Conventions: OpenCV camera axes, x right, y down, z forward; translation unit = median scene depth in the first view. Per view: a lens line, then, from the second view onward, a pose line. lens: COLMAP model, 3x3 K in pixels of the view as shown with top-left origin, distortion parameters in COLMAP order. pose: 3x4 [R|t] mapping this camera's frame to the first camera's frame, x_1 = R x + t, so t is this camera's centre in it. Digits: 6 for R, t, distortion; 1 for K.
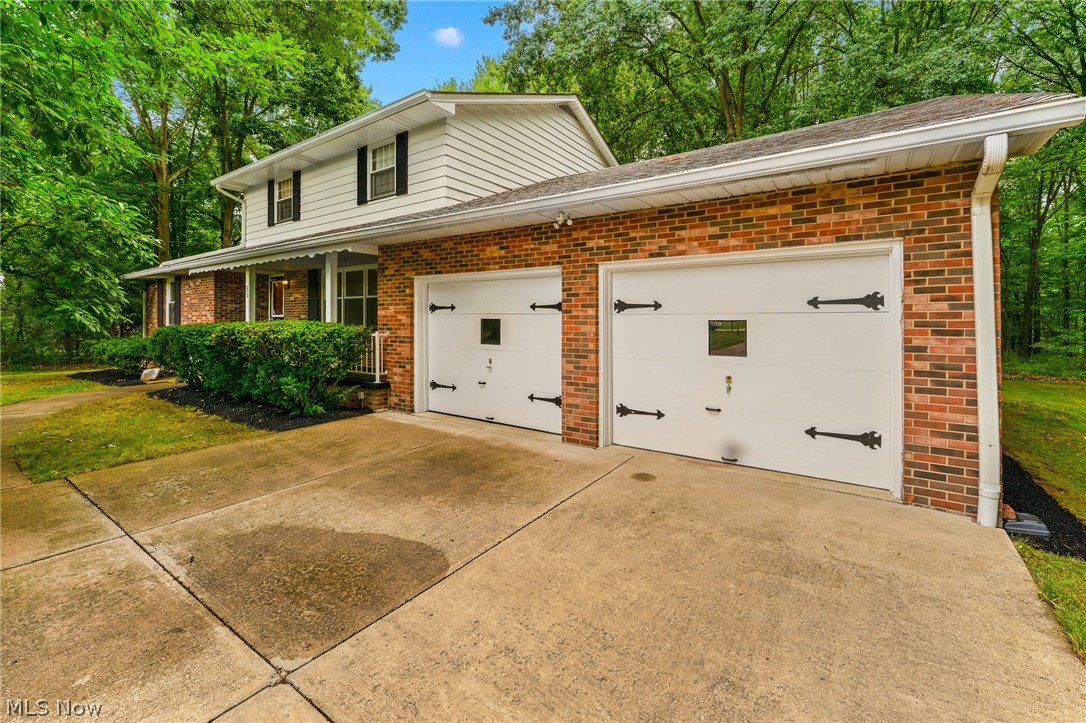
lens RADIAL K [[439.9, 0, 556.9], [0, 439.9, 313.9], [0, 0, 1]] dist [-0.002114, -0.000310]
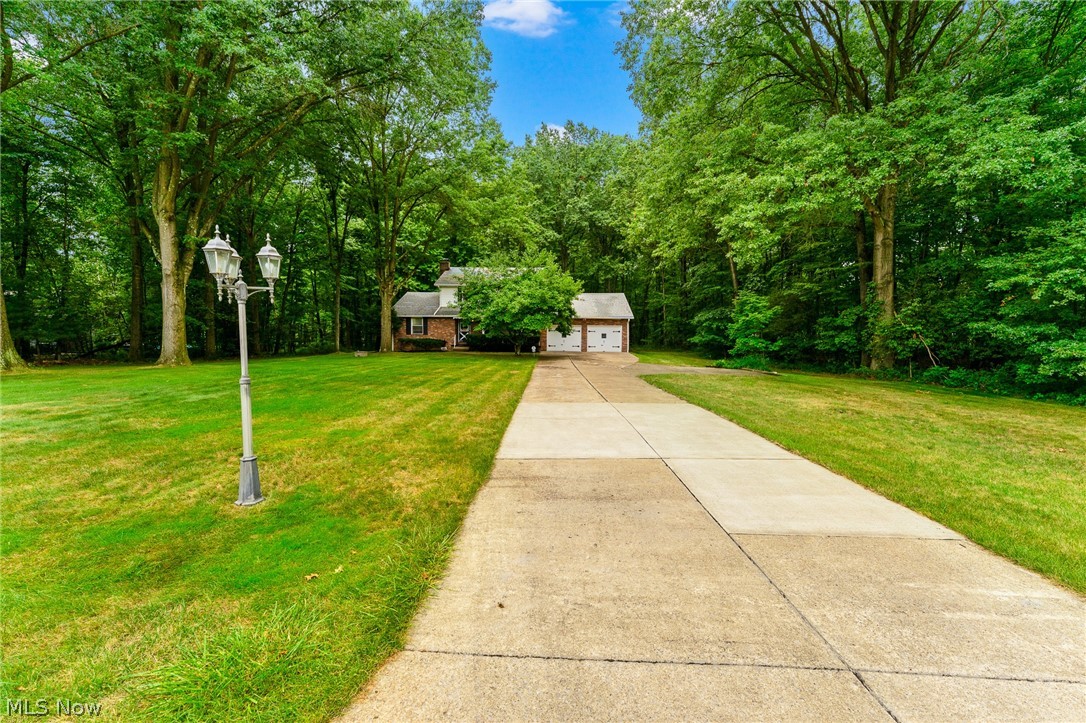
lens RADIAL K [[439.9, 0, 542.8], [0, 439.9, 360.5], [0, 0, 1]] dist [-0.002114, -0.000310]
pose [[0.855152, -0.029165, 0.517556, -4.181111], [-0.015450, 0.996539, 0.081684, -0.118351], [-0.518147, -0.077848, 0.851741, -4.659718]]
